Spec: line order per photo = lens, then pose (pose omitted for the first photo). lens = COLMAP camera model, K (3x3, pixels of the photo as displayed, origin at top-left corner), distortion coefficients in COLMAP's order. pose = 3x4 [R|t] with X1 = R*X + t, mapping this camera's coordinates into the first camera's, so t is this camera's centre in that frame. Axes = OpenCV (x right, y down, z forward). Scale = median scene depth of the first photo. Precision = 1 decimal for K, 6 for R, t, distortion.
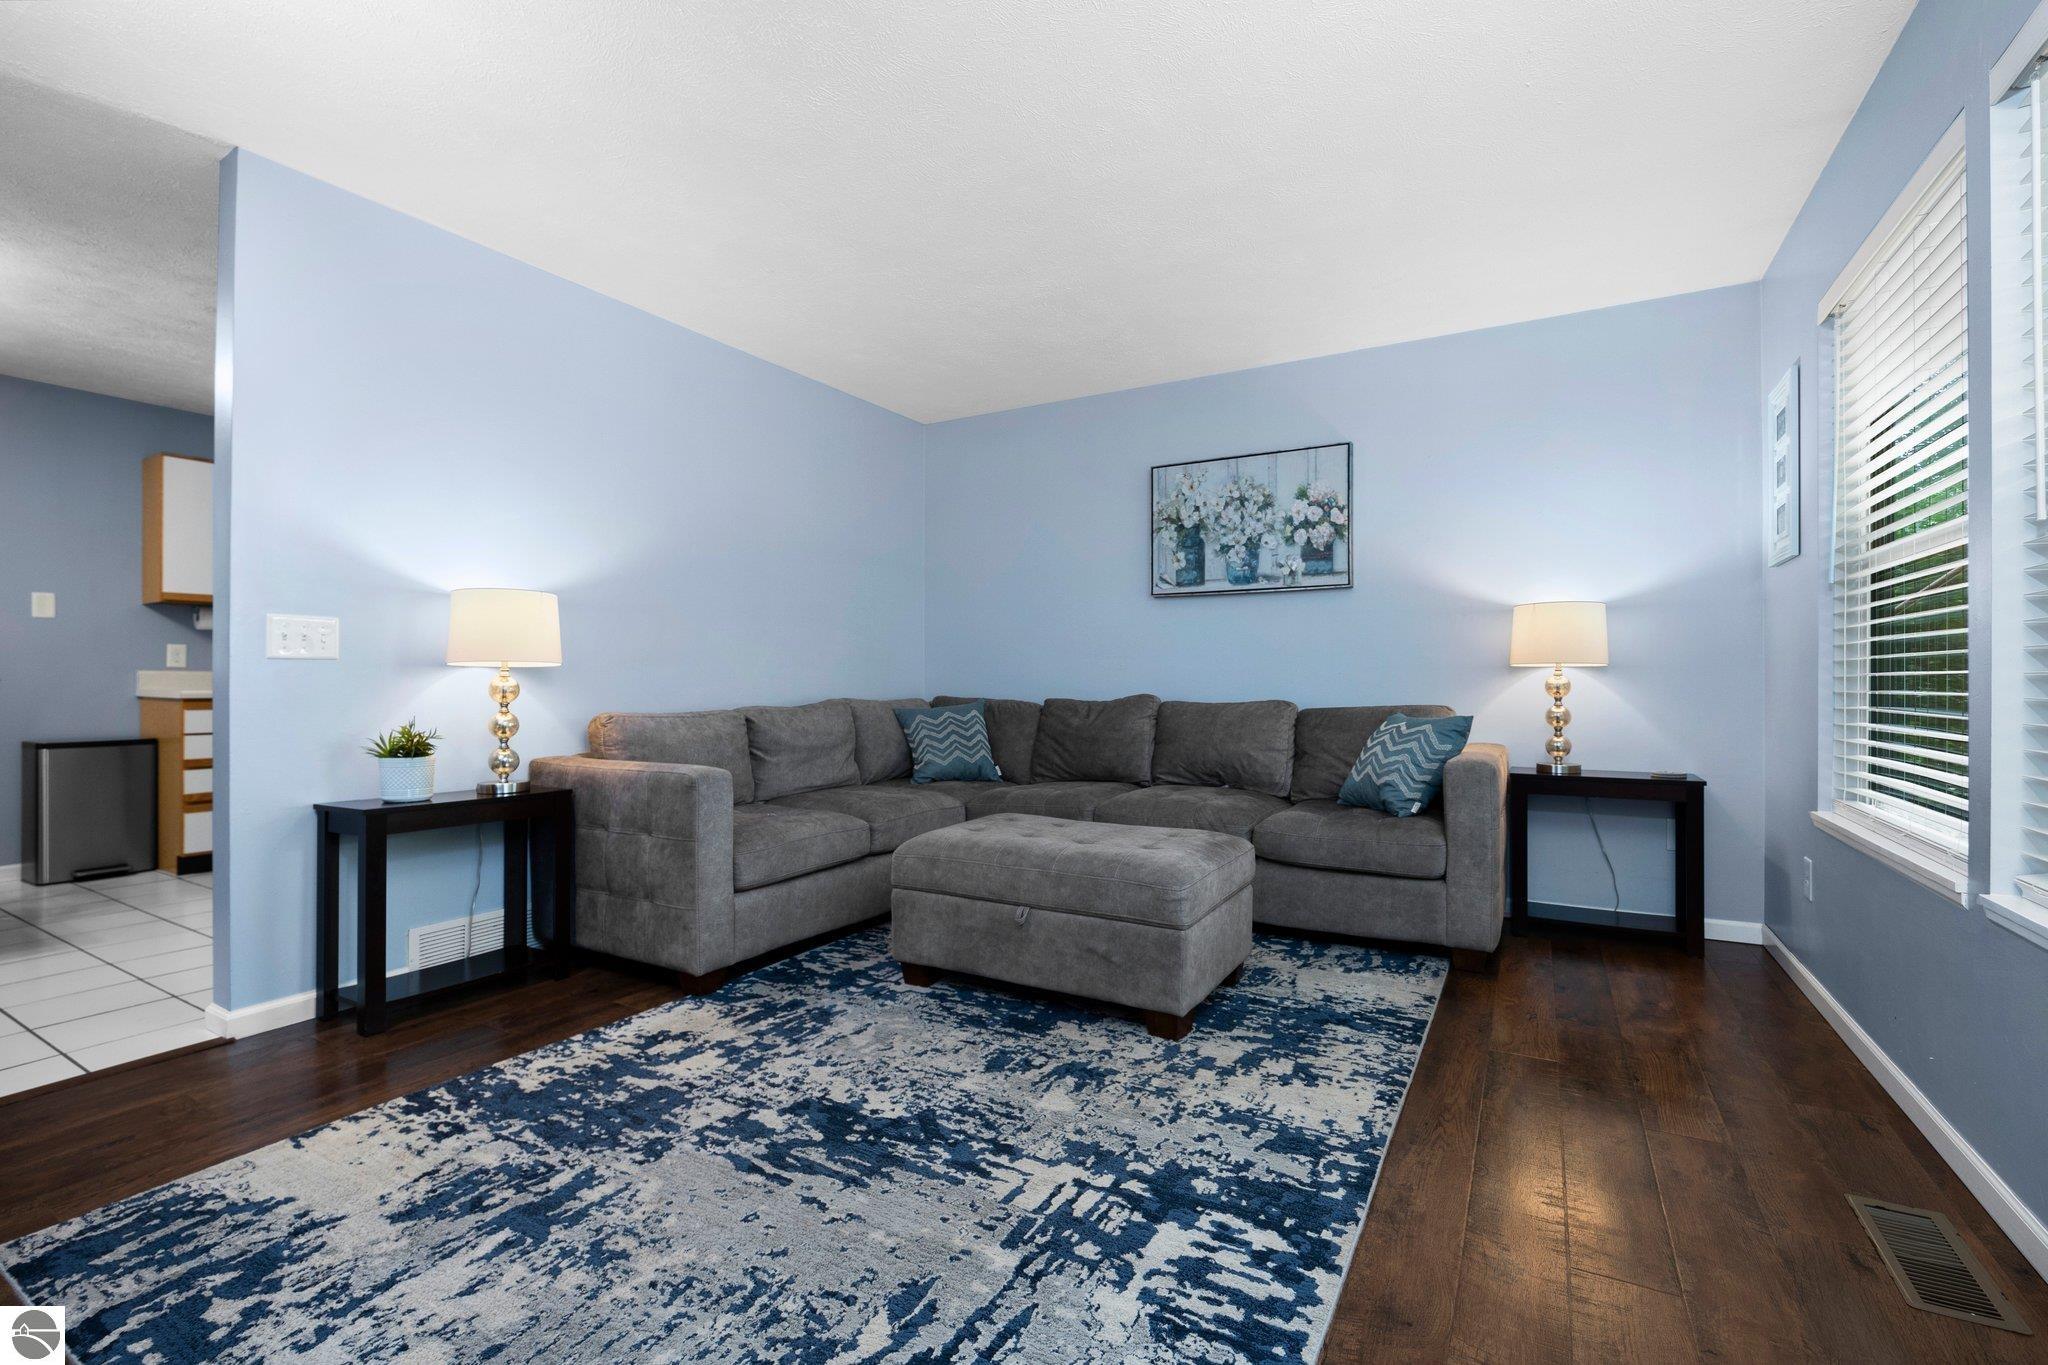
lens RADIAL K [[886.2, 0, 1029.7], [0, 886.2, 696.8], [0, 0, 1]] dist [-0.014380, 0.000848]
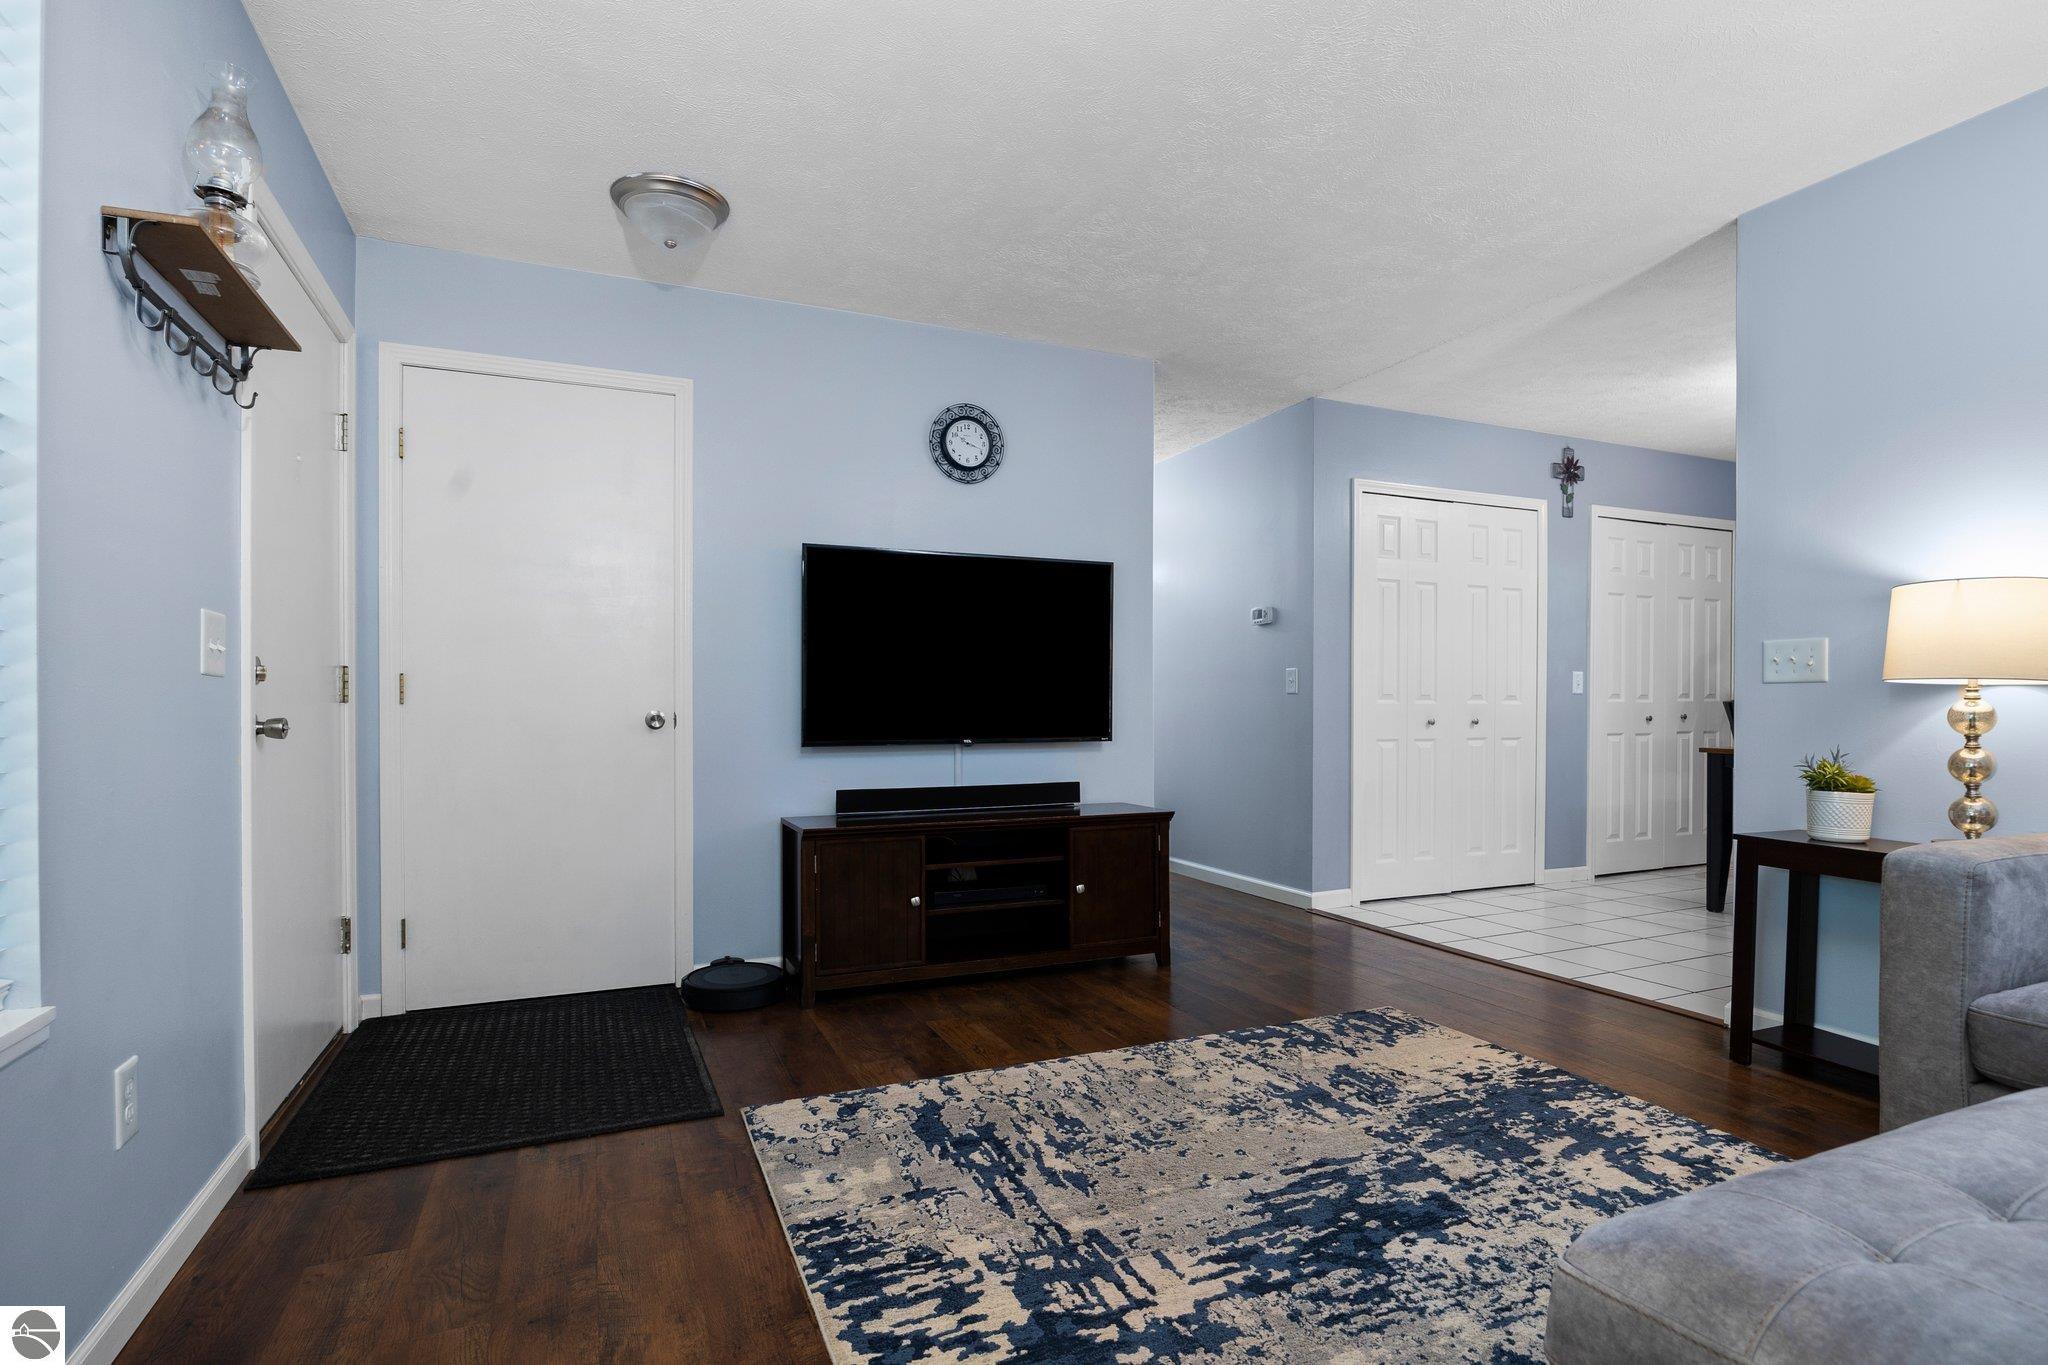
lens RADIAL K [[1023.3, 0, 1047.1], [0, 1023.3, 704.6], [0, 0, 1]] dist [-0.012705, 0.000589]
pose [[-0.588187, 0.003827, -0.808716, 0.709868], [-0.008971, 0.999896, 0.011256, -0.024126], [0.808675, 0.013876, -0.588092, 1.178027]]
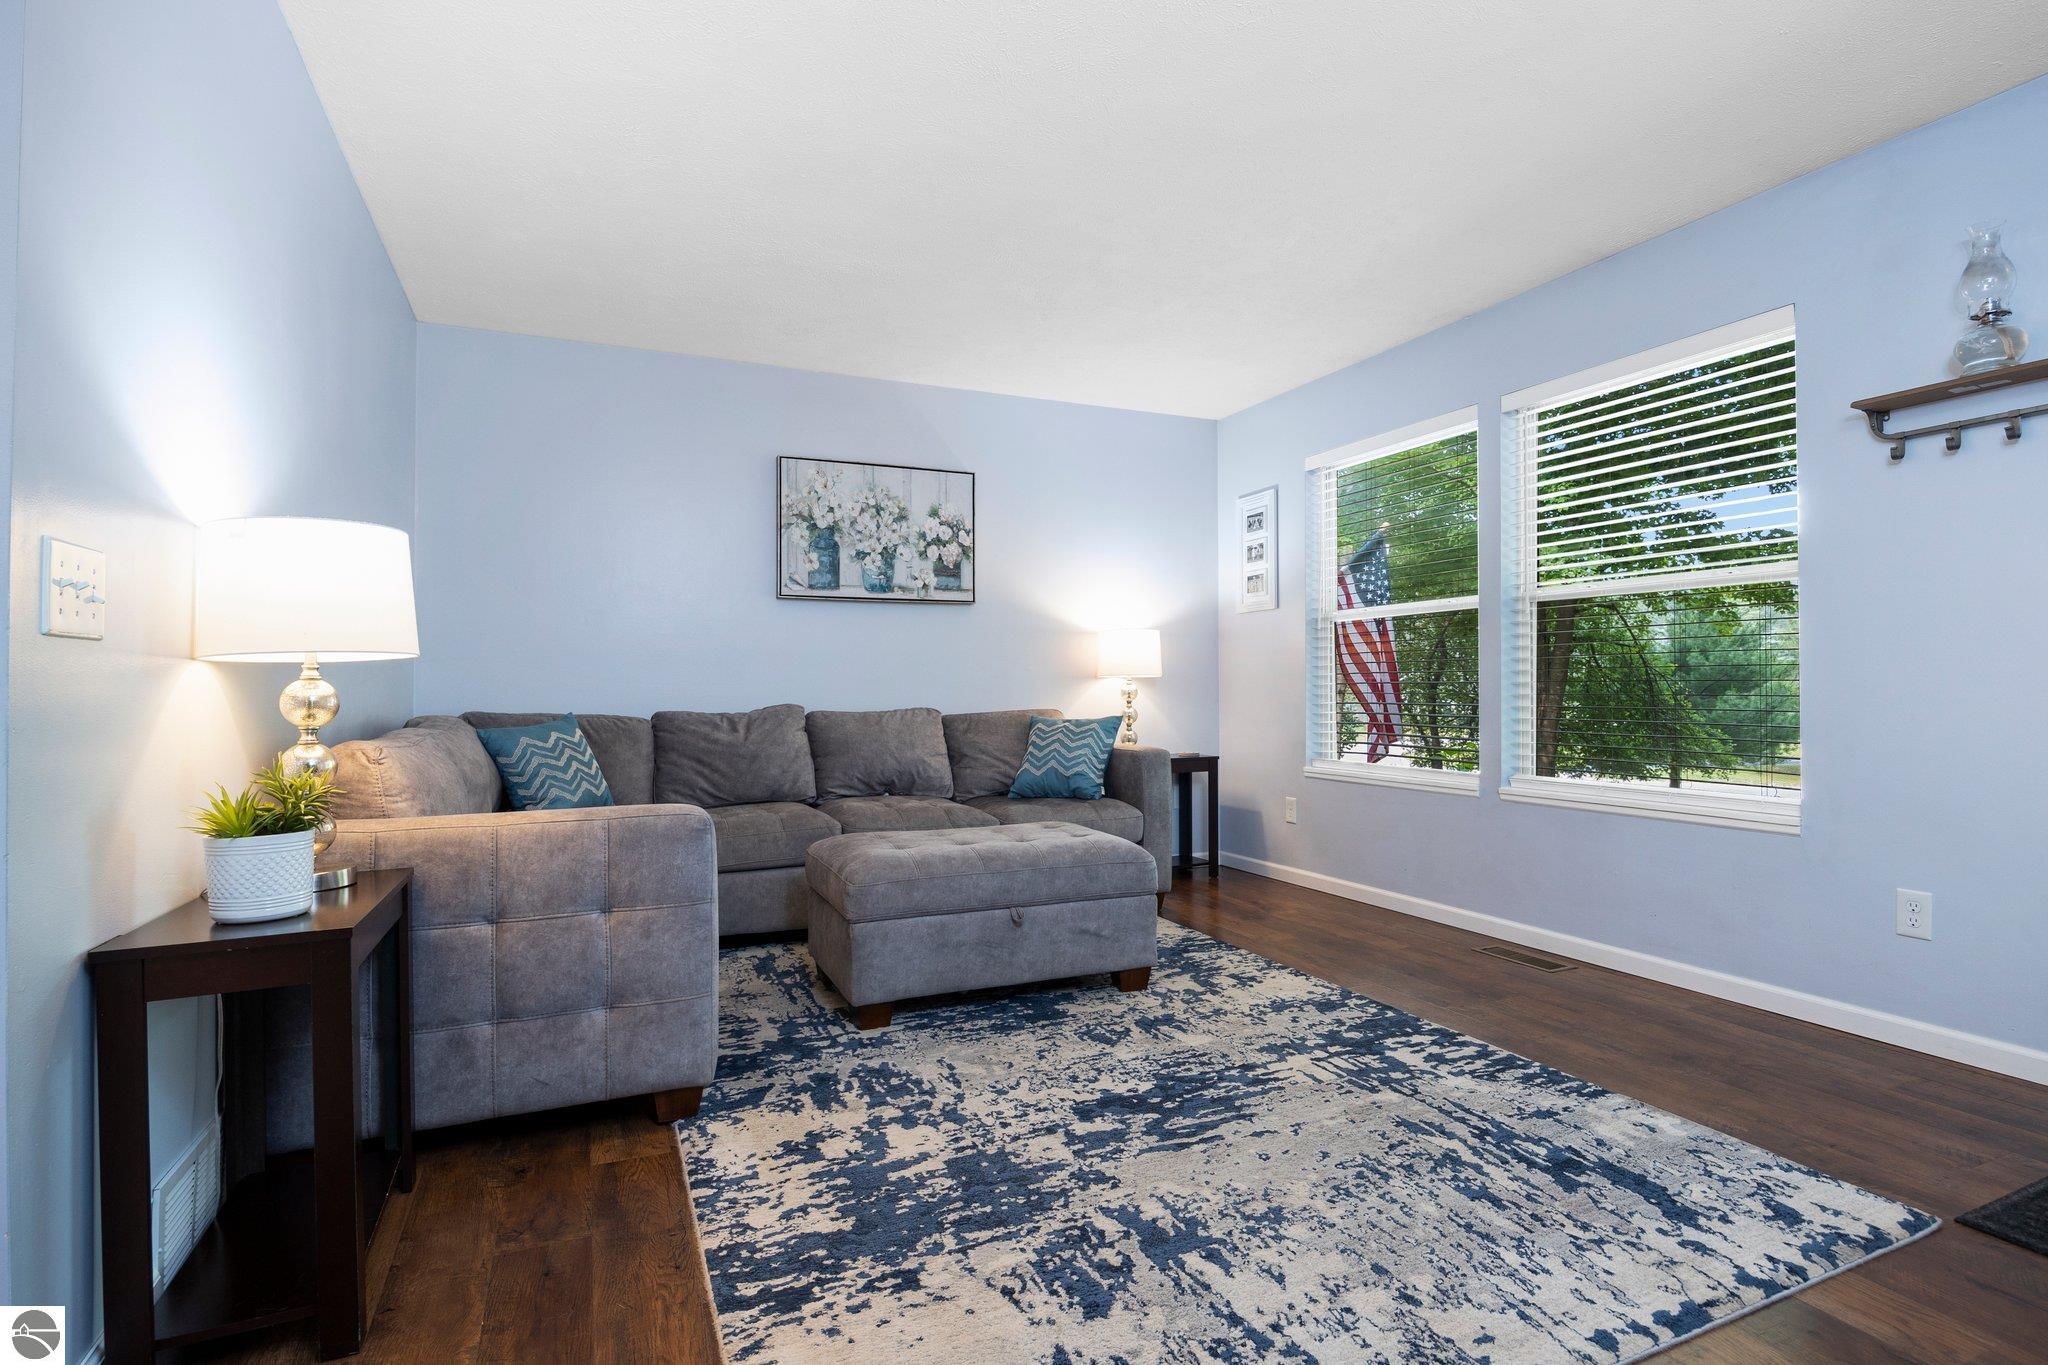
lens RADIAL K [[1023.3, 0, 1047.1], [0, 1023.3, 704.6], [0, 0, 1]] dist [-0.012705, 0.000589]
pose [[0.582897, -0.012628, 0.812448, -1.135315], [0.019316, 0.999812, 0.001681, 0.001645], [-0.812316, 0.014713, 0.583032, 0.334003]]
